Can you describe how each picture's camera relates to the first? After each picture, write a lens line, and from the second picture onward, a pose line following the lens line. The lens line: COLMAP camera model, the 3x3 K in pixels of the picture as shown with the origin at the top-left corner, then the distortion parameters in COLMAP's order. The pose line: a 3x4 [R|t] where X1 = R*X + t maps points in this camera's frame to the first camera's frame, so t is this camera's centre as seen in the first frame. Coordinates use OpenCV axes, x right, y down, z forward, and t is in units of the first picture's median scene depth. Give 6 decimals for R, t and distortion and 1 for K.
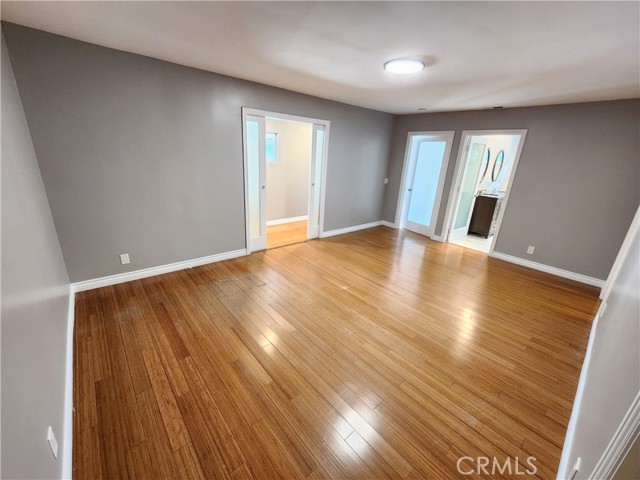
lens RADIAL K [[262.4, 0, 323.6], [0, 262.4, 238.4], [0, 0, 1]] dist [0.001687, -0.000753]
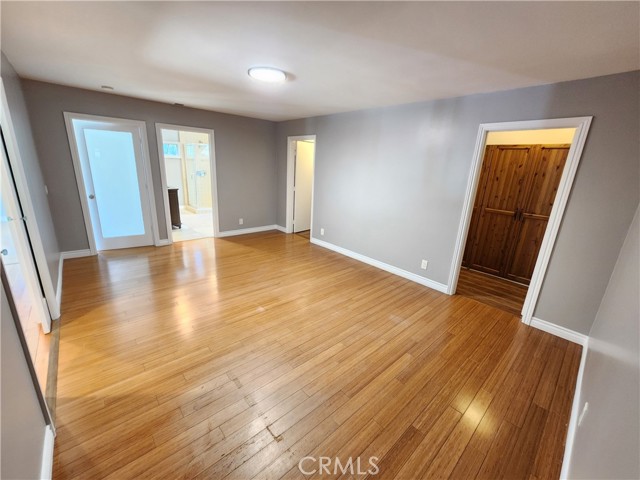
lens RADIAL K [[262.4, 0, 319.5], [0, 262.4, 239.4], [0, 0, 1]] dist [0.001687, -0.000753]
pose [[-0.004974, -0.331053, 0.943599, -0.912128], [0.263825, 0.909744, 0.320566, -0.346180], [-0.964558, 0.250540, 0.082815, 0.896603]]
